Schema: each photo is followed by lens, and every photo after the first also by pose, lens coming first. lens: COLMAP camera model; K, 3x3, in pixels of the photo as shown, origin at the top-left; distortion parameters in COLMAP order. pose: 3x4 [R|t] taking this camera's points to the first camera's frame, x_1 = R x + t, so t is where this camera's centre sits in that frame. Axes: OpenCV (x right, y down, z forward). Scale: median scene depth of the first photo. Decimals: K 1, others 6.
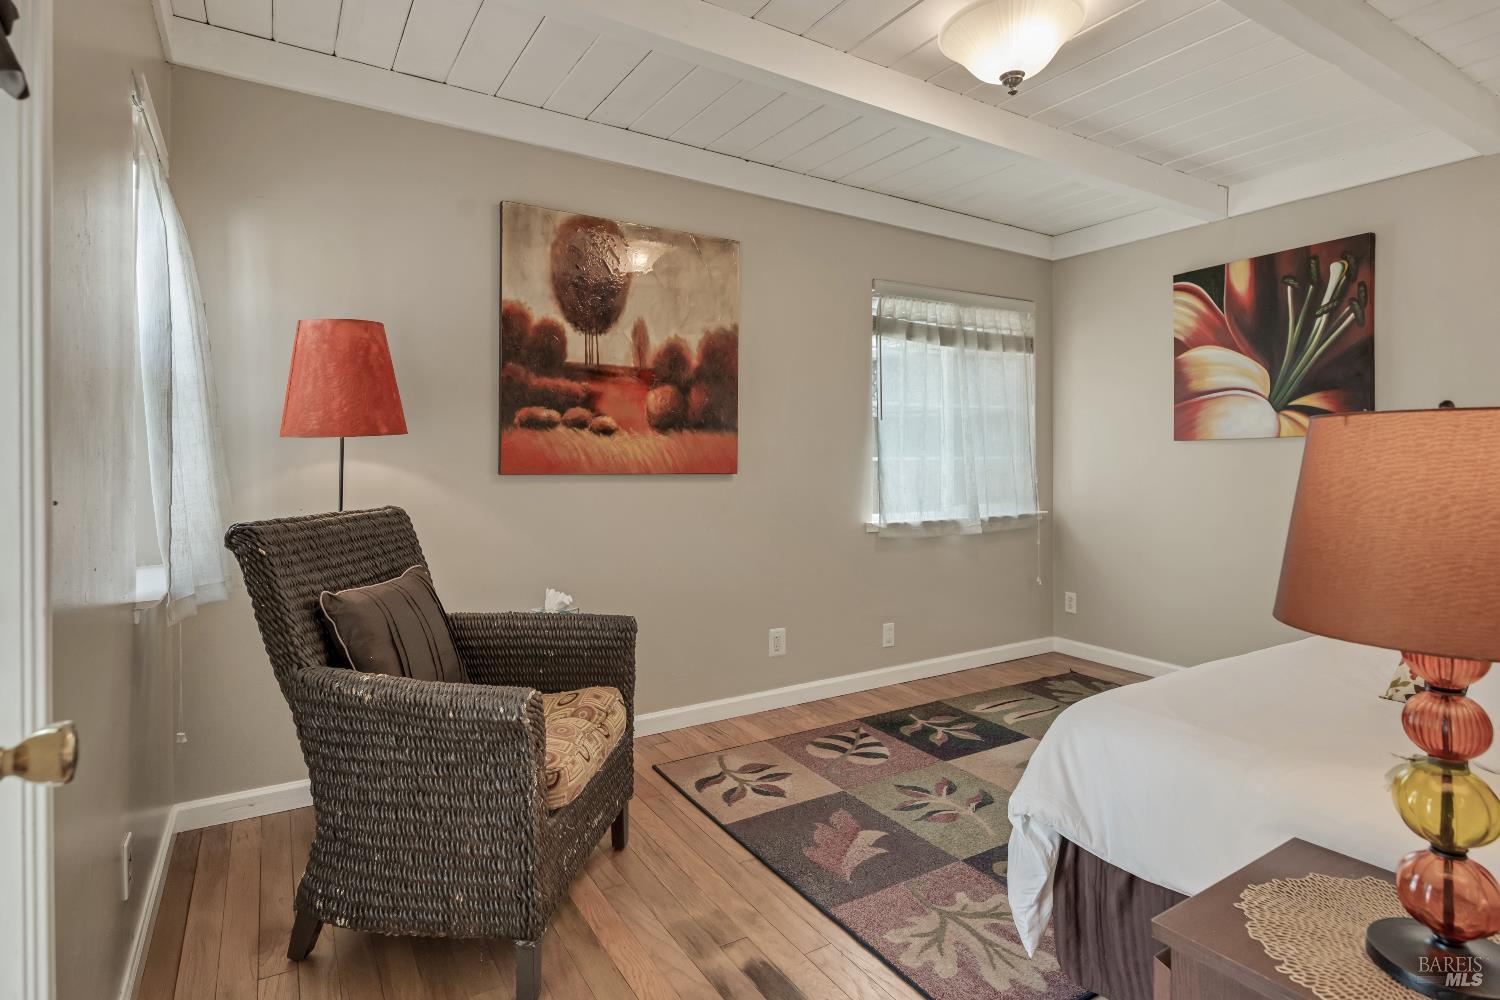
lens RADIAL K [[790.5, 0, 748.0], [0, 790.5, 467.4], [0, 0, 1]] dist [0.002635, -0.000544]
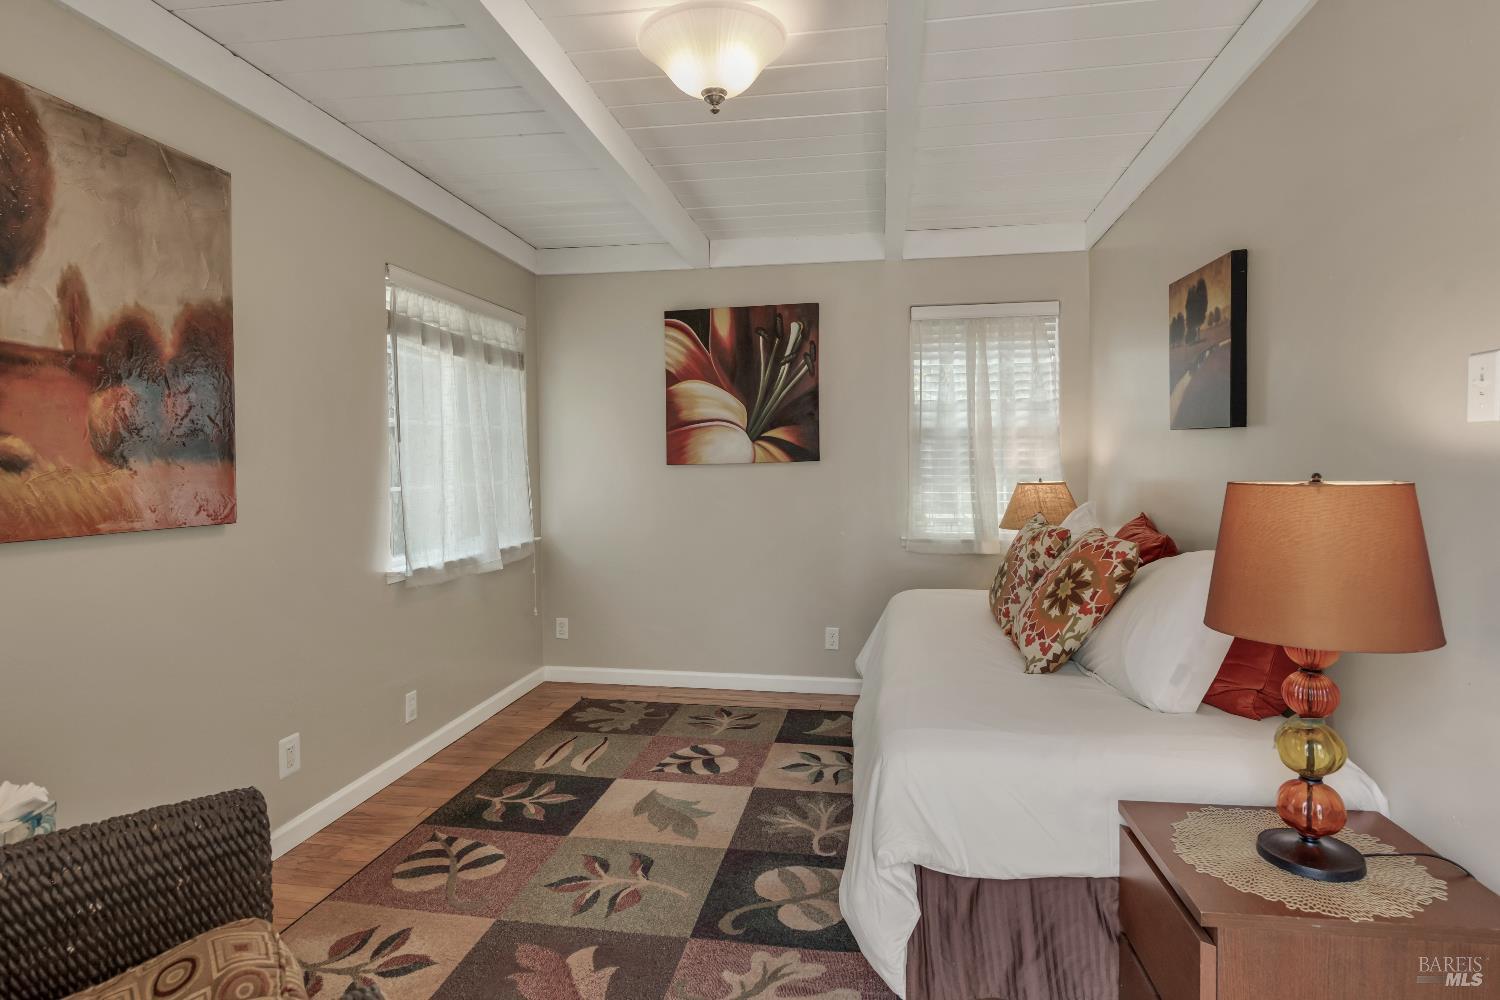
lens RADIAL K [[802.5, 0, 751.3], [0, 802.5, 485.7], [0, 0, 1]] dist [0.003445, -0.002050]
pose [[0.643509, -0.028247, 0.764917, -0.265997], [0.017788, 0.999601, 0.021948, -0.032170], [-0.765232, -0.000517, 0.643755, 0.240650]]
